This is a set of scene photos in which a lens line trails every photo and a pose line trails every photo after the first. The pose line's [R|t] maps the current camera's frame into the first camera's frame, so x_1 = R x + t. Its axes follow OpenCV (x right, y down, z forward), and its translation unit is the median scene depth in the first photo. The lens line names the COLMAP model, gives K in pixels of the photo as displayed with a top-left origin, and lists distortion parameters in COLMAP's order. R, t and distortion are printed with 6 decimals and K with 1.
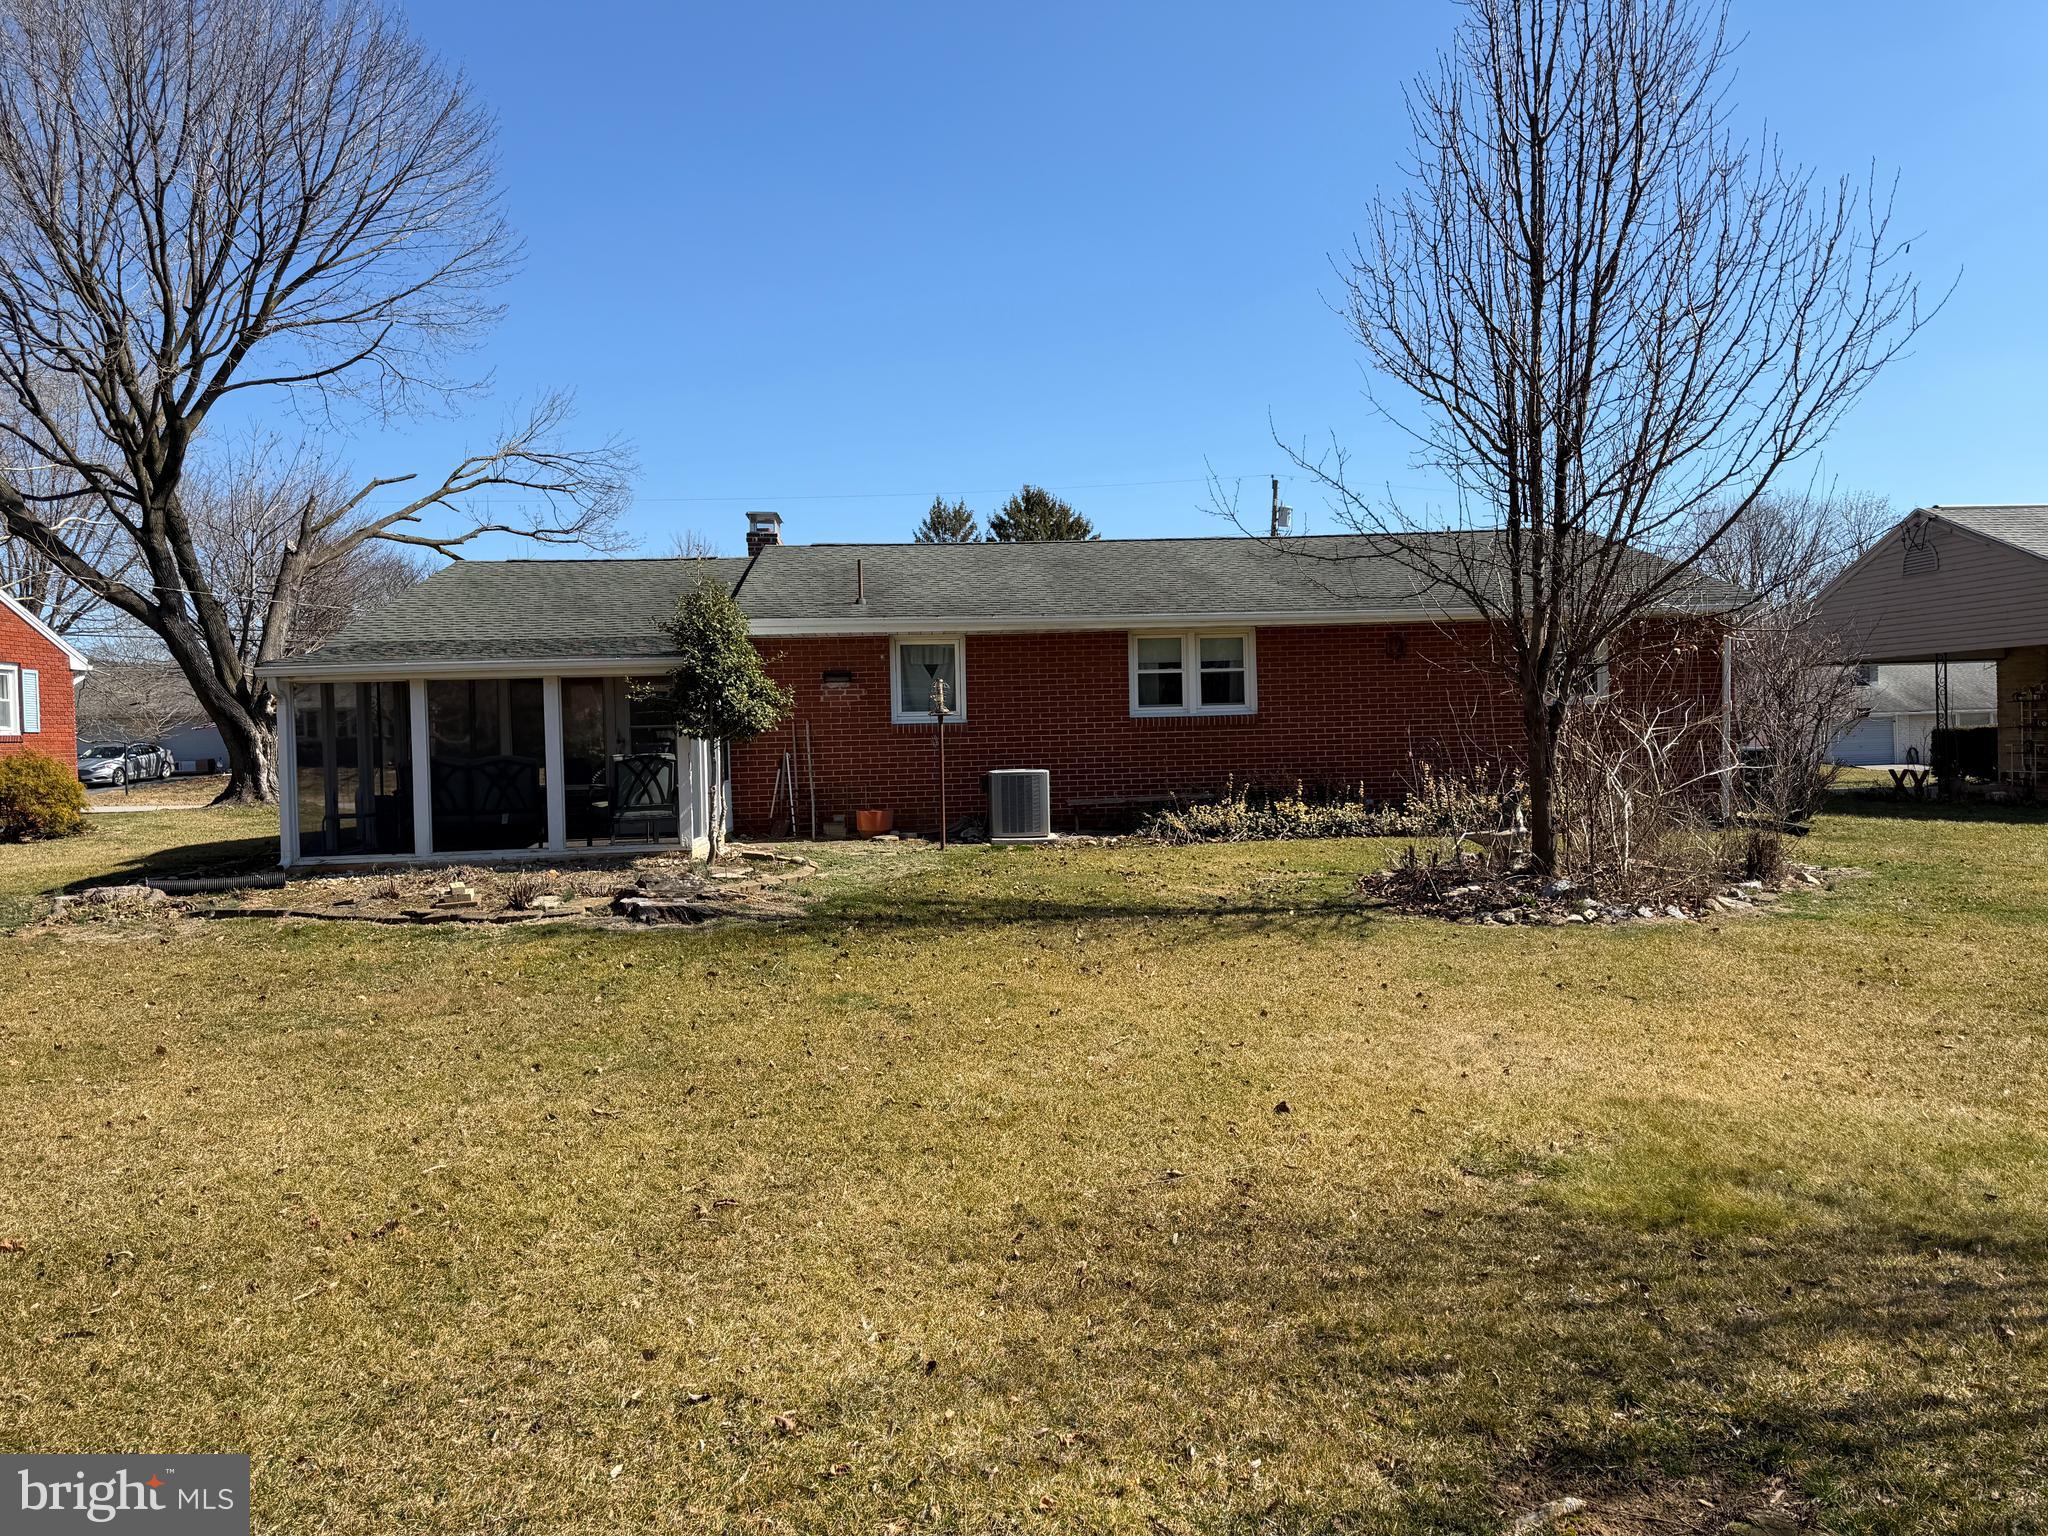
lens RADIAL K [[1444.7, 0, 1031.3], [0, 1444.7, 744.1], [0, 0, 1]] dist [0.037940, -0.039713]
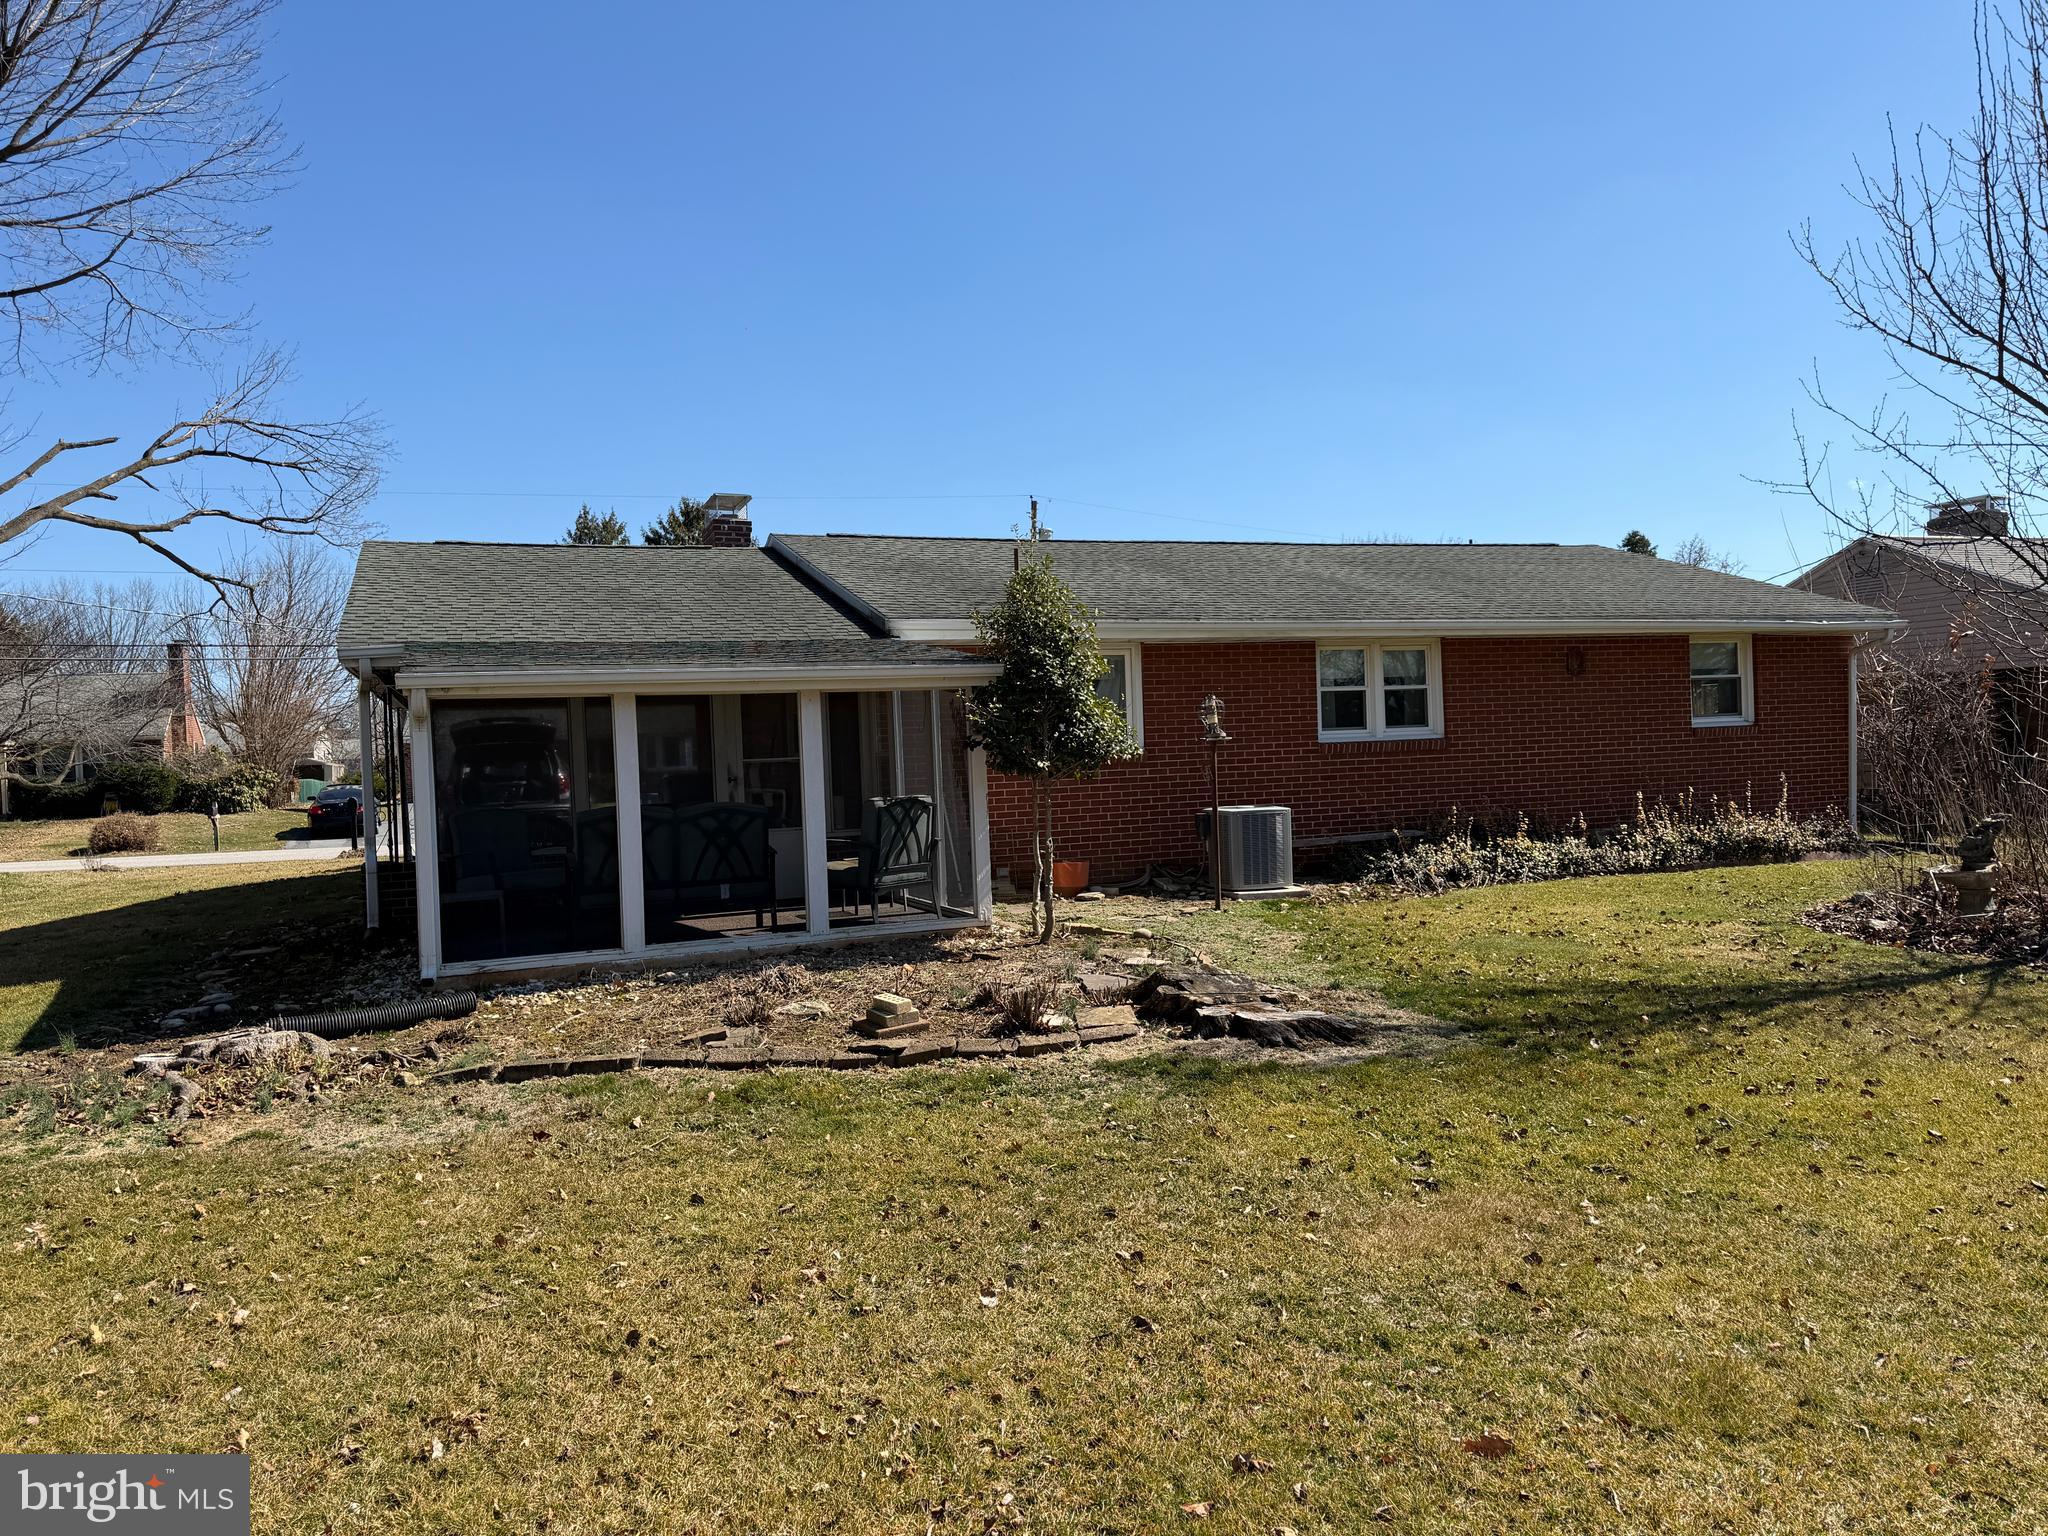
lens RADIAL K [[1444.7, 0, 946.4], [0, 1444.7, 764.0], [0, 0, 1]] dist [0.037940, -0.039713]
pose [[0.961244, -0.012354, 0.275424, -0.372146], [0.014492, 0.999879, -0.005728, -0.004267], [-0.275319, 0.009498, 0.961306, 0.242129]]
